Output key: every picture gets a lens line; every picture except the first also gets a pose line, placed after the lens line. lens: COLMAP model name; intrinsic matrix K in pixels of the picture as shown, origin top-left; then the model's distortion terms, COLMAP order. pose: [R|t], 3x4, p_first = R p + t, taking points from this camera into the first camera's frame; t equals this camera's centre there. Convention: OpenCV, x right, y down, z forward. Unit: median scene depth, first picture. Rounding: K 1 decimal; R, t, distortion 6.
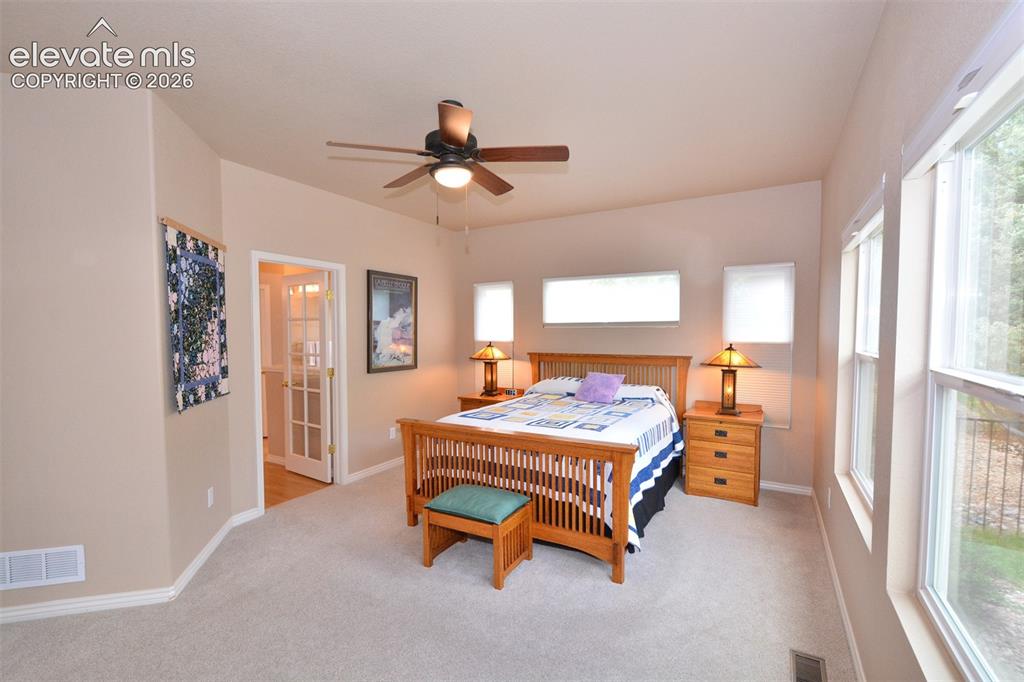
lens RADIAL K [[452.8, 0, 507.2], [0, 452.8, 341.5], [0, 0, 1]] dist [-0.002925, -0.000868]
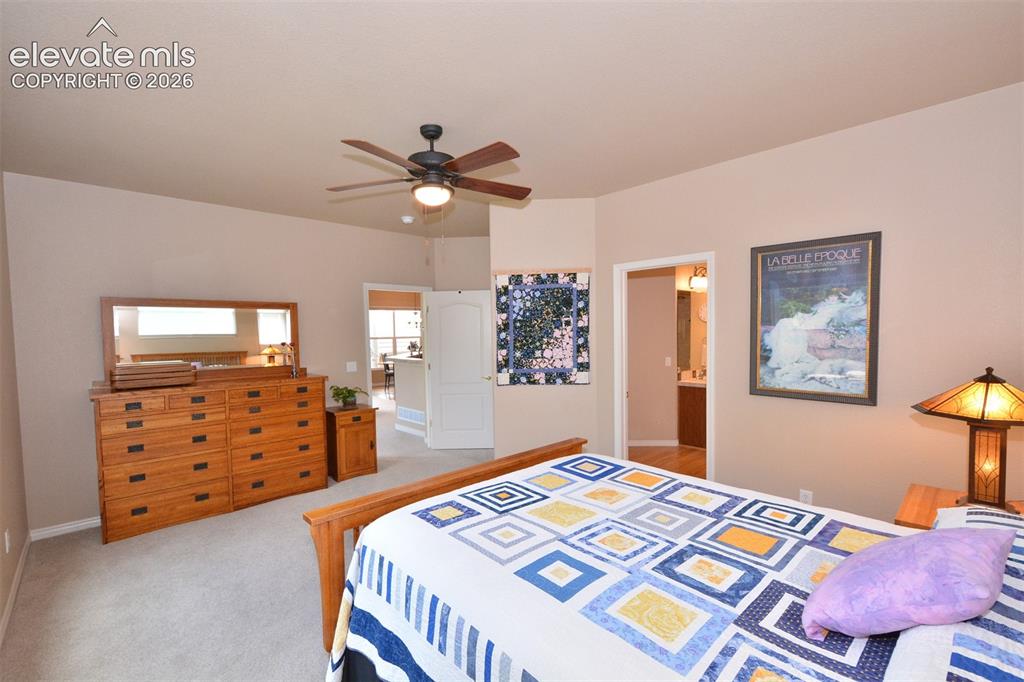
lens RADIAL K [[452.8, 0, 507.2], [0, 452.8, 341.5], [0, 0, 1]] dist [-0.002925, -0.000868]
pose [[-0.296169, 0.034675, -0.954506, 0.482732], [-0.003275, 0.999298, 0.037318, -0.037648], [0.955130, 0.014178, -0.295848, 0.843282]]
